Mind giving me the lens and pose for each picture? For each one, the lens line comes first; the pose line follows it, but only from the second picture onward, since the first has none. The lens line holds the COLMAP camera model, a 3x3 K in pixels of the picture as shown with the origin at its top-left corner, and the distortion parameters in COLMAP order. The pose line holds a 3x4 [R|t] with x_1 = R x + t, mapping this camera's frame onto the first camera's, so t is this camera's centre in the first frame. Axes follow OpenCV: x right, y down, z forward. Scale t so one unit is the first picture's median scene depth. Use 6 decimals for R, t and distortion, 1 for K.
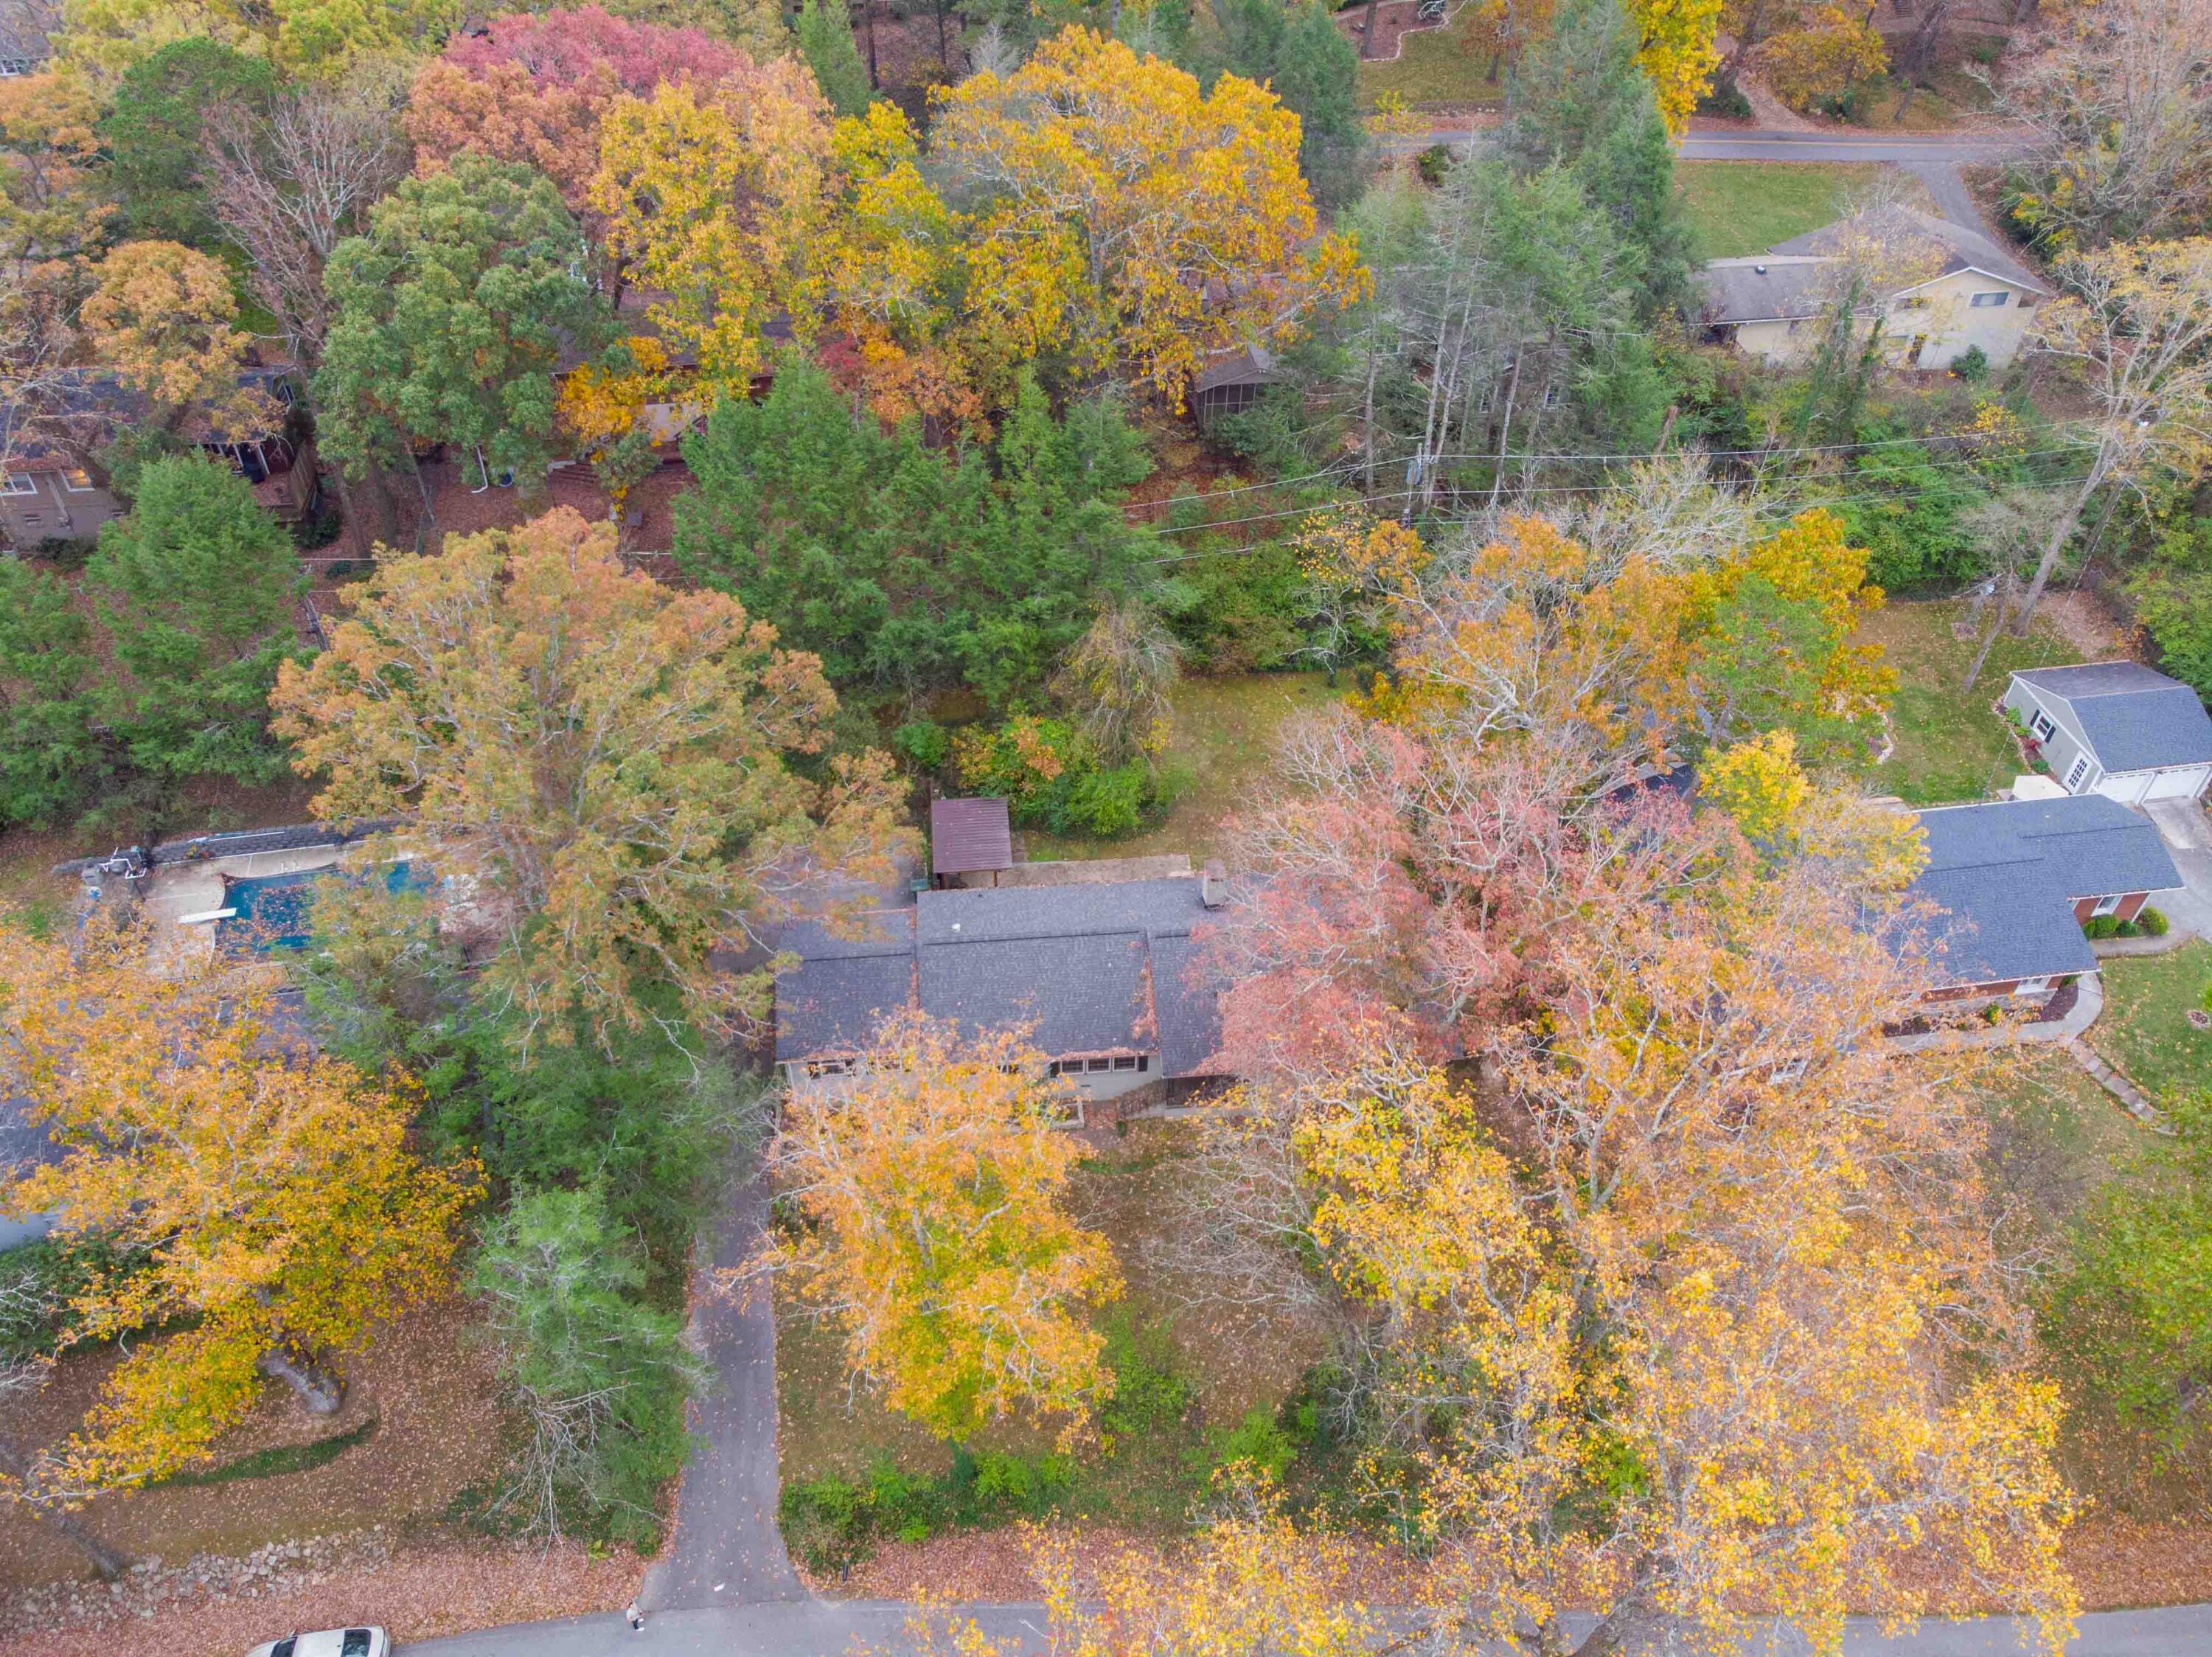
lens RADIAL K [[1639.8, 0, 1098.4], [0, 1639.8, 840.1], [0, 0, 1]] dist [0.003285, -0.000699]
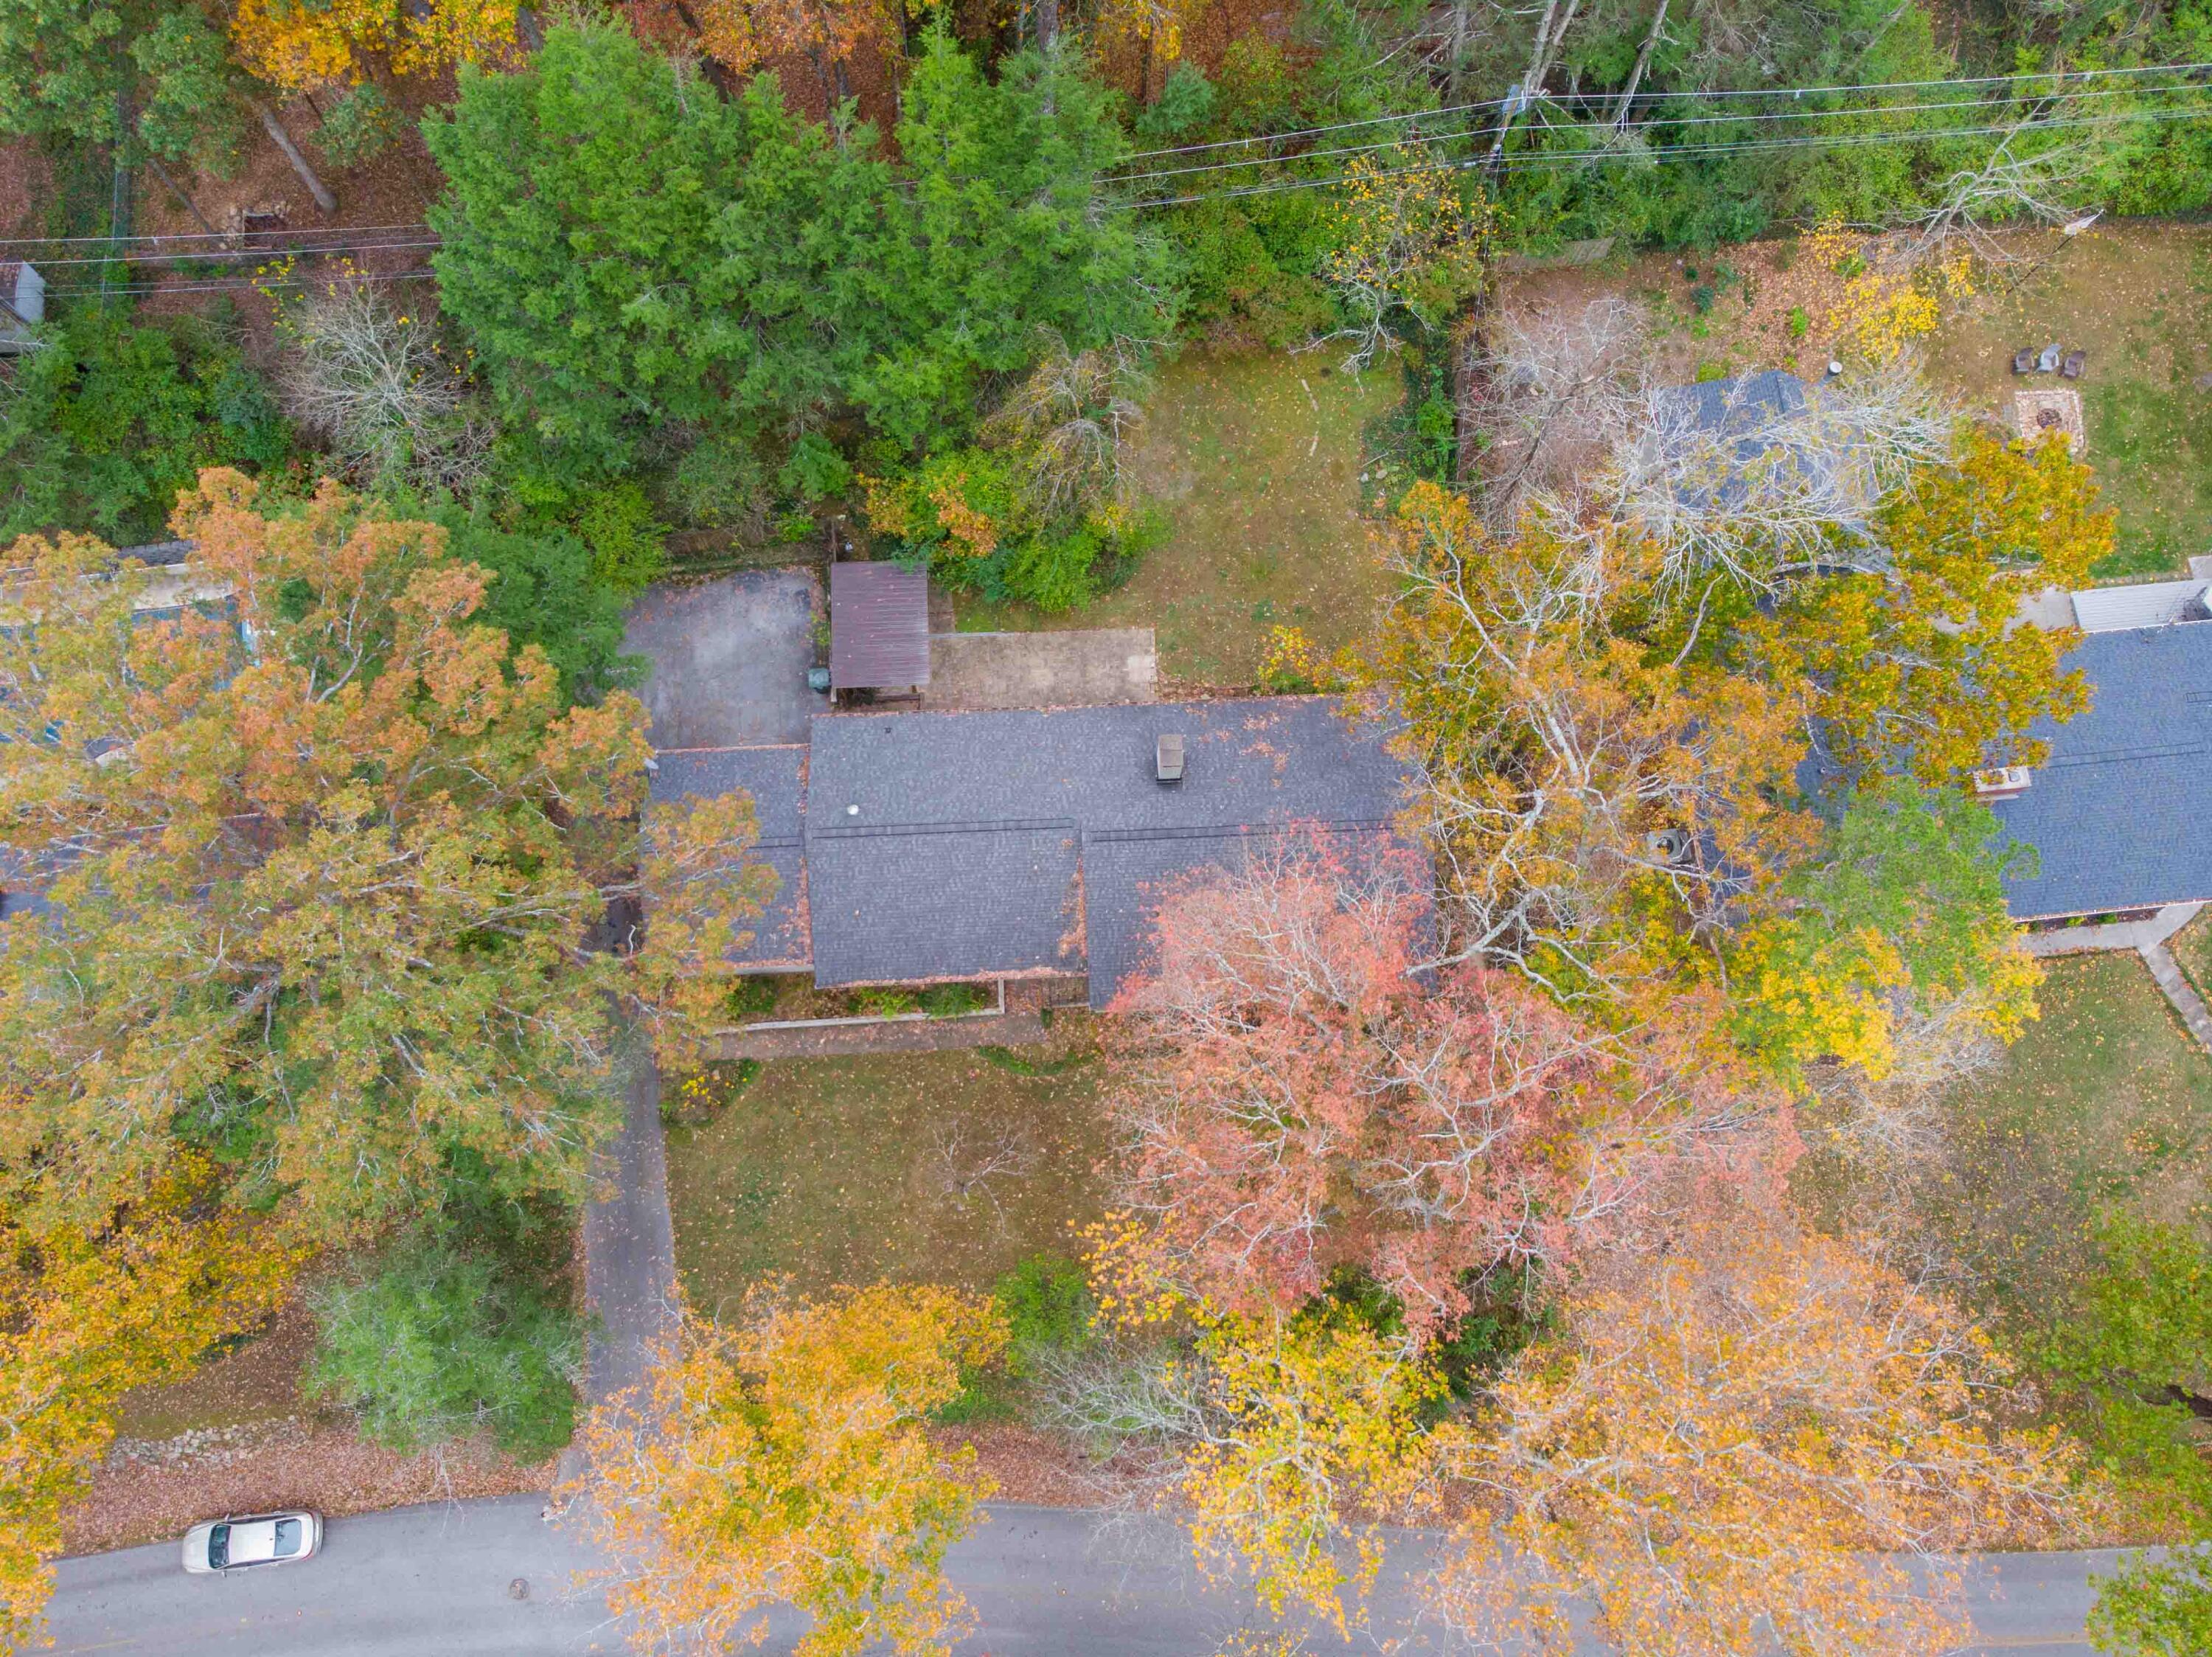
lens RADIAL K [[1639.8, 0, 1101.2], [0, 1639.8, 831.7], [0, 0, 1]] dist [0.003285, -0.000699]
pose [[0.998840, 0.047699, -0.006590, 0.043608], [-0.036830, 0.844949, 0.533577, -0.375611], [0.031019, -0.532716, 0.845726, 0.289104]]
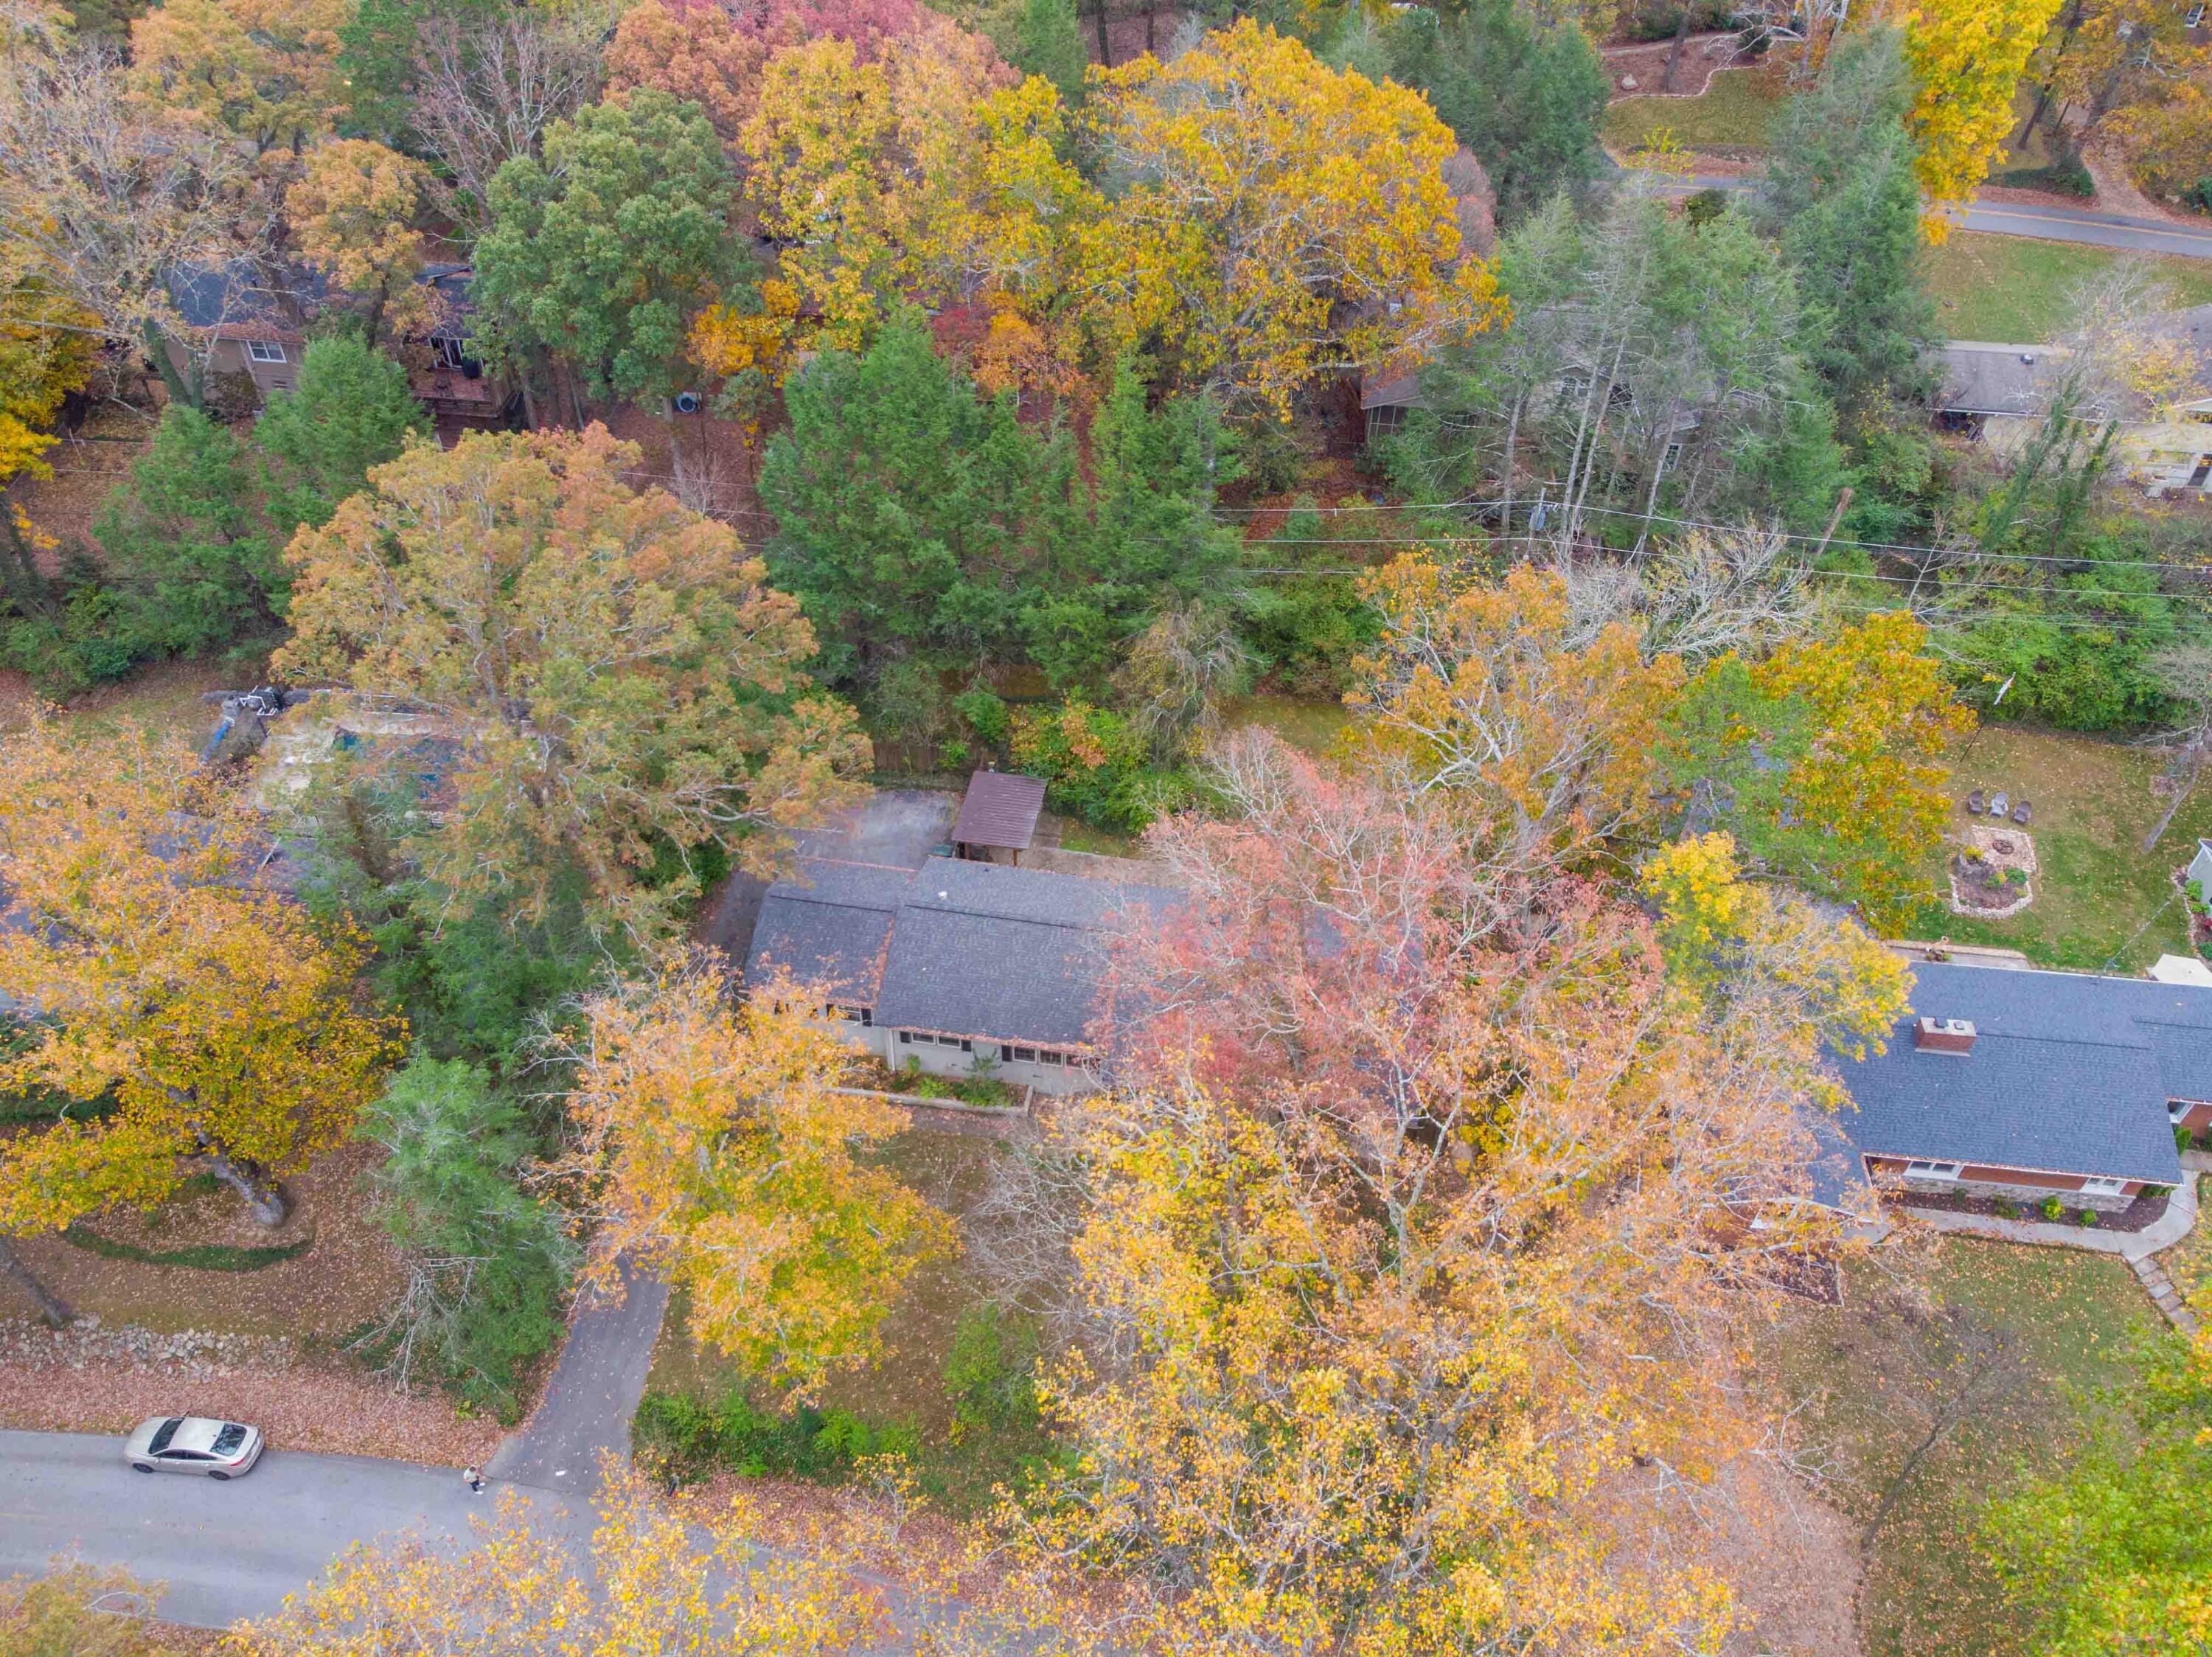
lens RADIAL K [[1639.8, 0, 1096.8], [0, 1639.8, 839.1], [0, 0, 1]] dist [0.003285, -0.000699]
pose [[0.966322, 0.177732, -0.186103, 0.180408], [-0.178638, 0.983841, 0.012024, -0.008990], [0.185232, 0.021626, 0.982457, 0.030620]]
